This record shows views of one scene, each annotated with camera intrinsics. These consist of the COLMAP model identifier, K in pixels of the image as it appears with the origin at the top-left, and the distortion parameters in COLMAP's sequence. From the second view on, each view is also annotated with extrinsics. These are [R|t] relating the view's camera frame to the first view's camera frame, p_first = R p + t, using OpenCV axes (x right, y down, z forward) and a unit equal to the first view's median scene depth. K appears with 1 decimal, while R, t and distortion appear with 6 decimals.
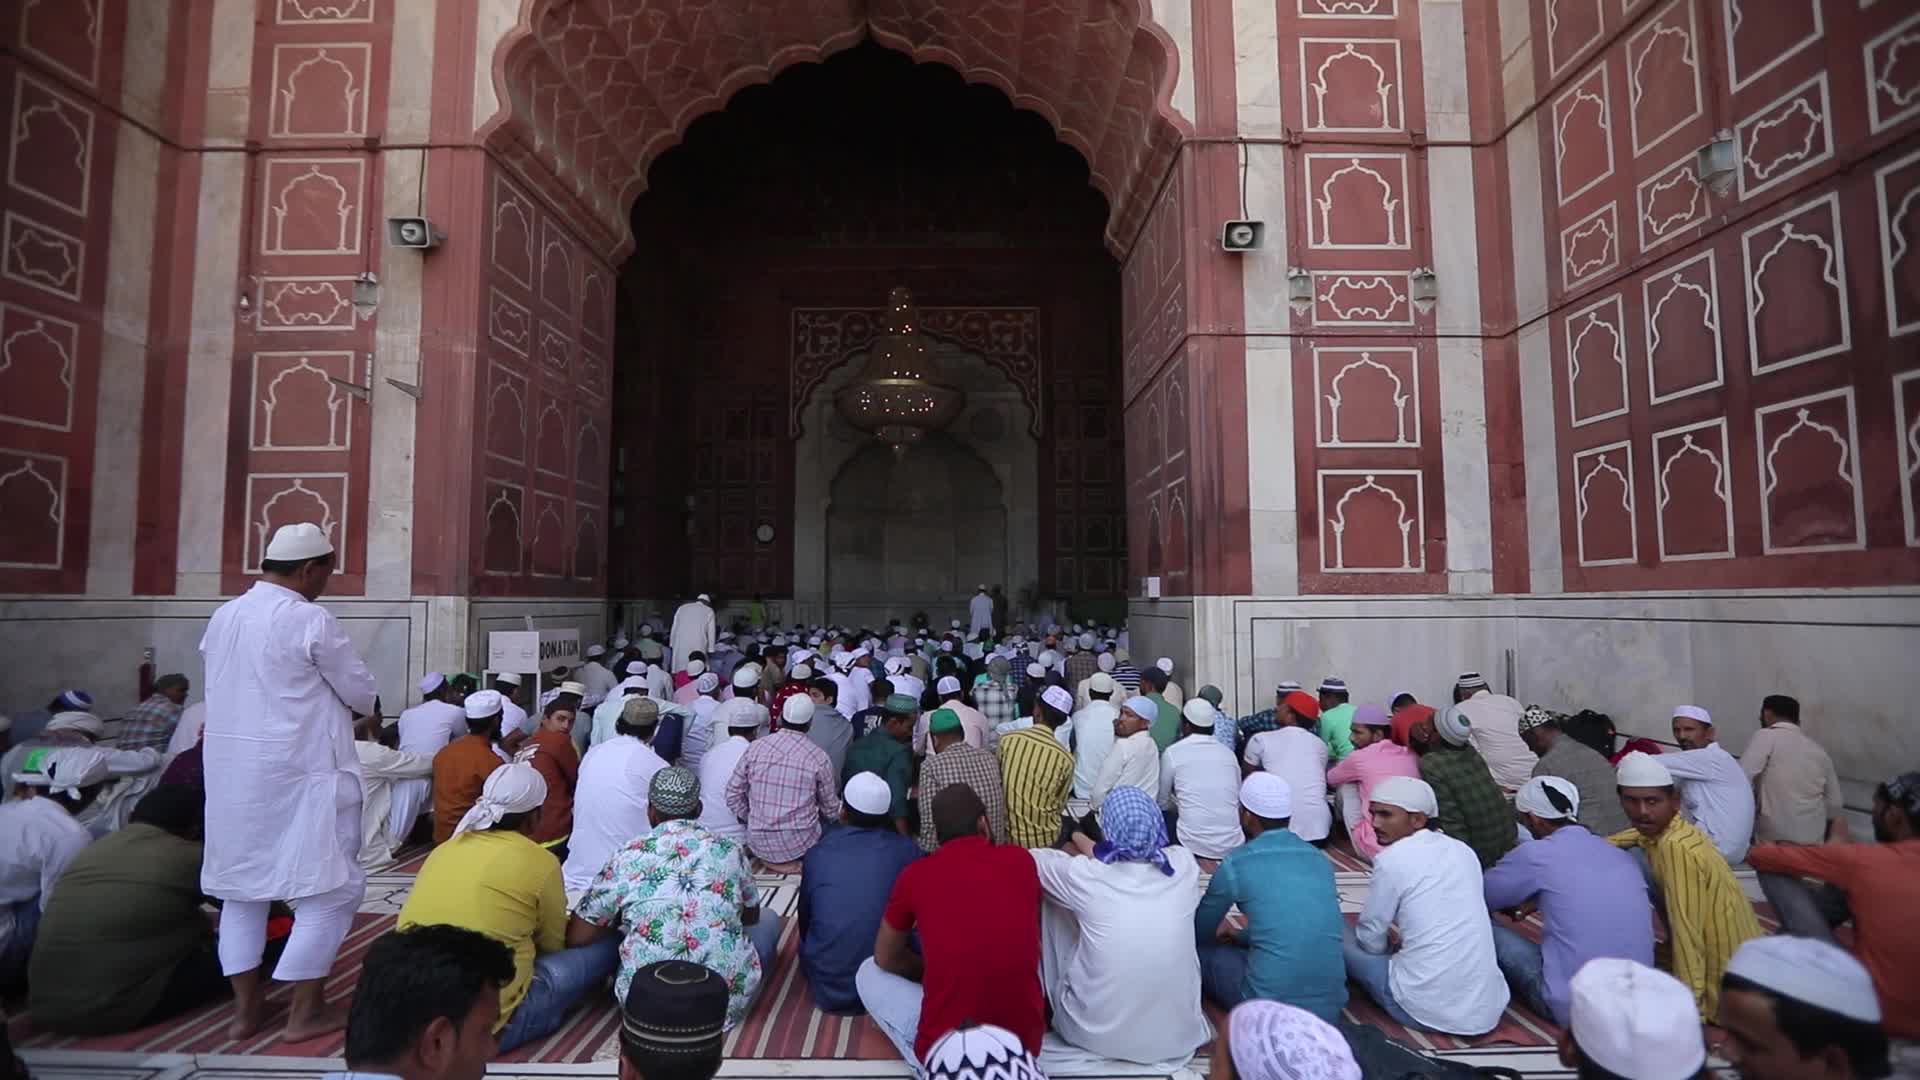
lens RADIAL K [[855.8, 0, 960.0], [0, 855.8, 540.0], [0, 0, 1]] dist [-0.027236, 0.000910]
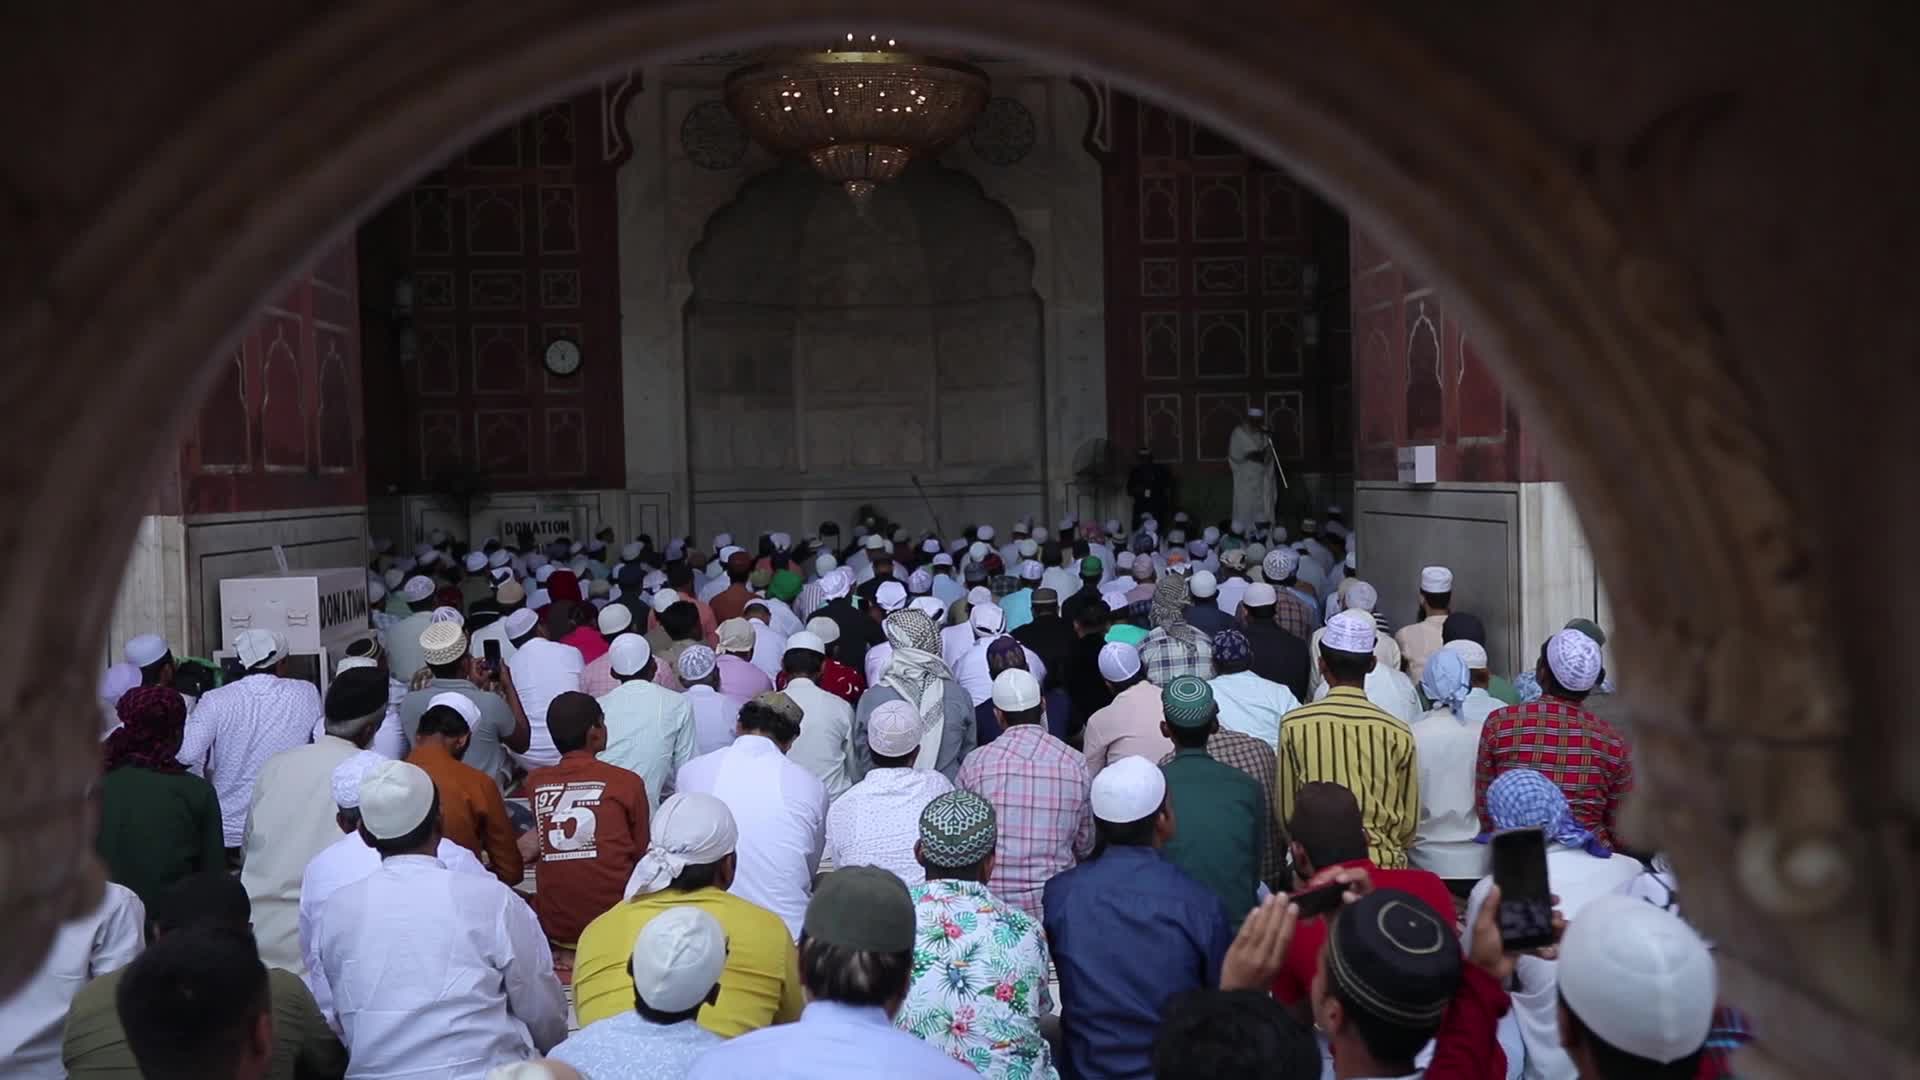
lens RADIAL K [[1733.7, 0, 966.3], [0, 1733.7, 502.0], [0, 0, 1]] dist [0.005337, -0.000288]
pose [[0.998945, -0.021854, 0.040389, -0.126590], [0.018293, 0.996081, 0.086528, -0.024801], [-0.042122, -0.085698, 0.995430, -0.092425]]
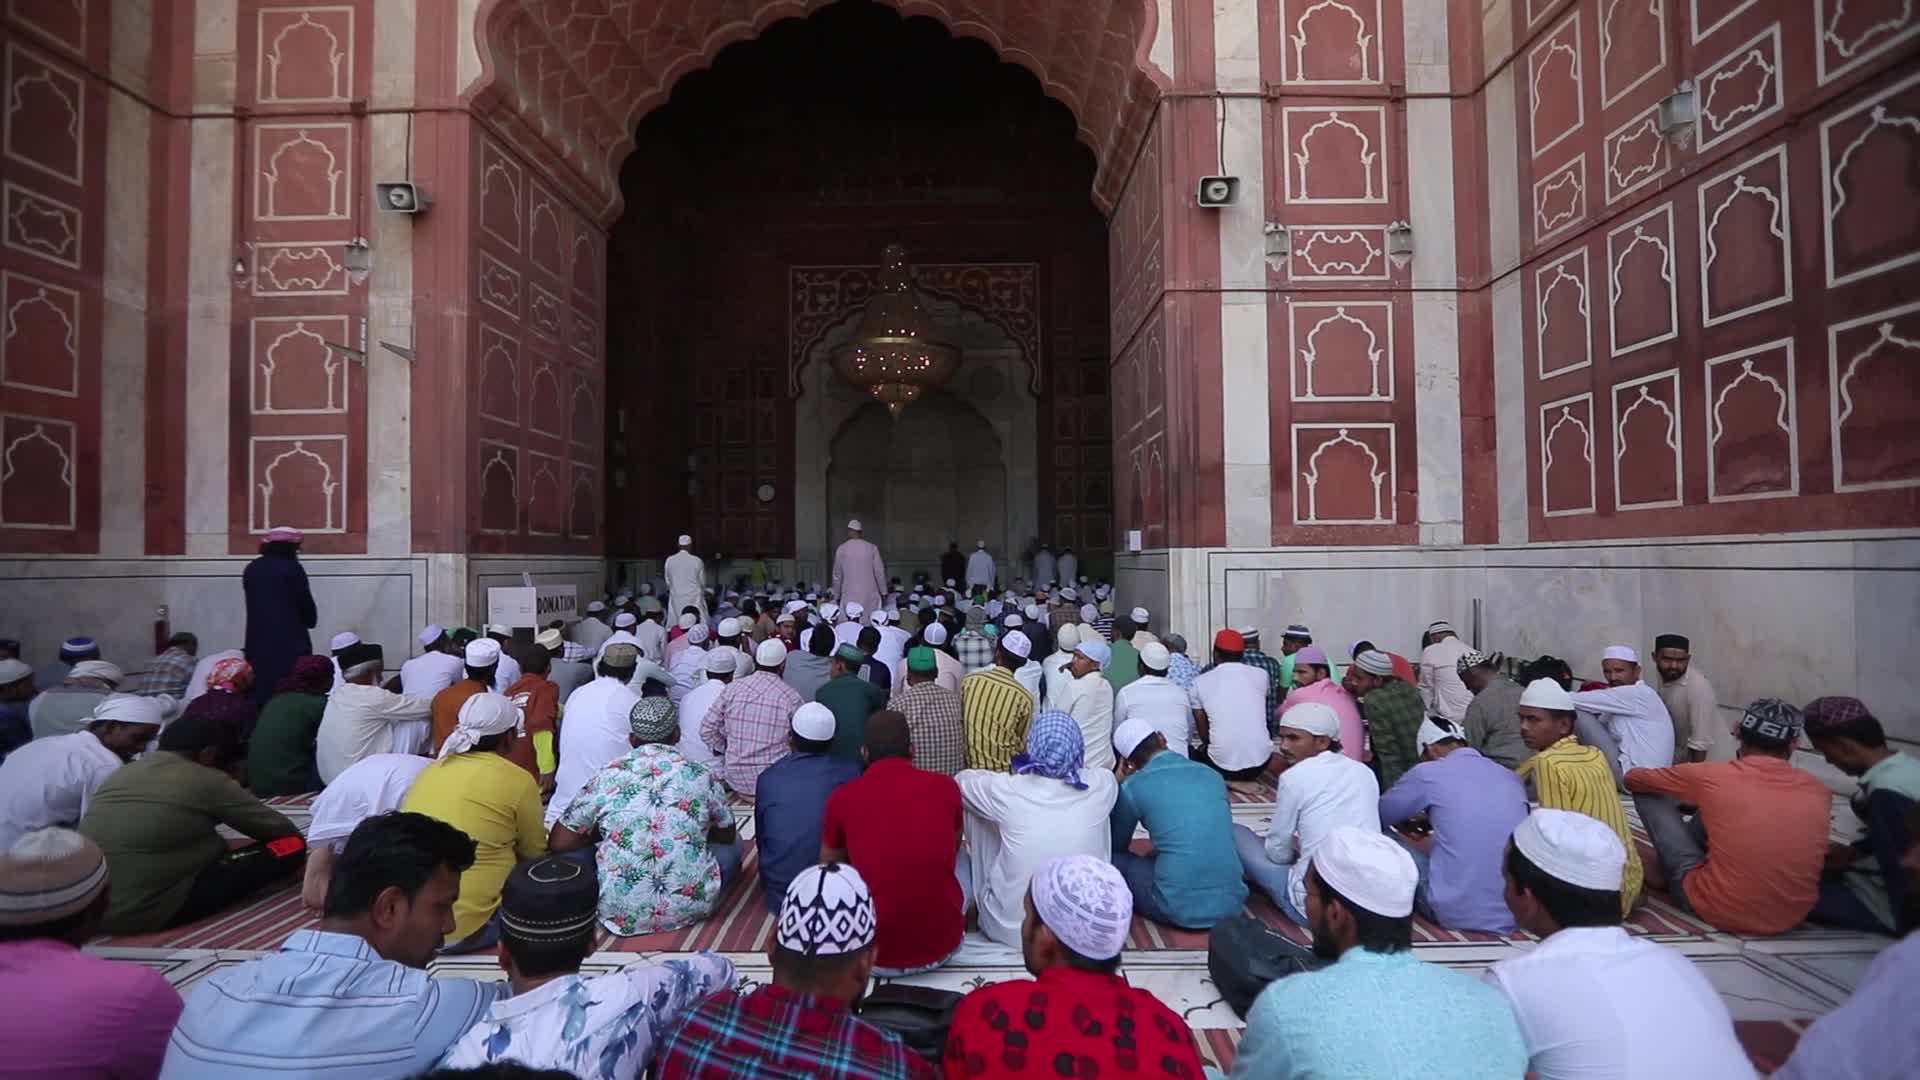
lens RADIAL K [[855.8, 0, 960.0], [0, 855.8, 540.0], [0, 0, 1]] dist [-0.027236, 0.000910]
pose [[0.999940, -0.006995, -0.008442, 0.030362], [0.007389, 0.998844, 0.047499, 0.005032], [0.008100, -0.047559, 0.998836, -0.027967]]
